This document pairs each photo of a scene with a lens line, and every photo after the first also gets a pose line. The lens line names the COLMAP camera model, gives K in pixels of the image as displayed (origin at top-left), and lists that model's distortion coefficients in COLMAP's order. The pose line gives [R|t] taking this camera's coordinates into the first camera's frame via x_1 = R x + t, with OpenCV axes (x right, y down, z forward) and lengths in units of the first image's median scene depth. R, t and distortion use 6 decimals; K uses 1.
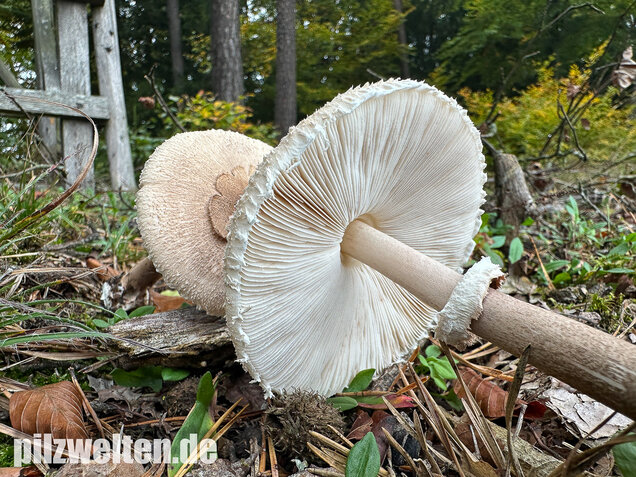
lens RADIAL K [[491.3, 0, 312.3], [0, 491.3, 243.4], [0, 0, 1]] dist [0.003997, -0.008822]
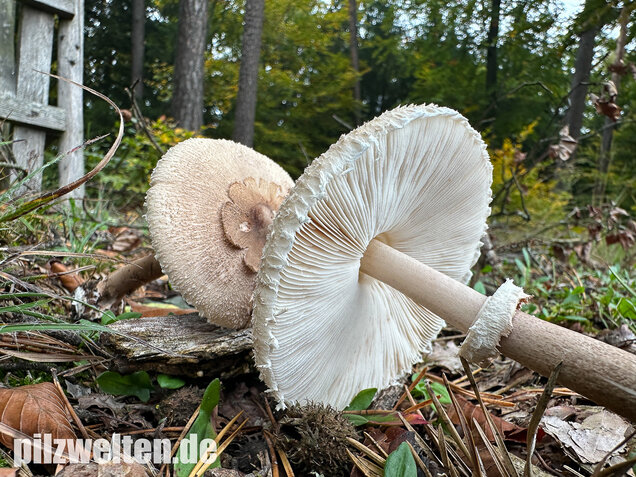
lens RADIAL K [[482.4, 0, 319.4], [0, 482.4, 244.2], [0, 0, 1]] dist [0.003575, -0.006982]
pose [[0.986679, 0.096709, 0.130810, -0.131340], [-0.085932, 0.992611, -0.085673, 0.052166], [-0.138128, 0.073291, 0.987699, 0.021599]]
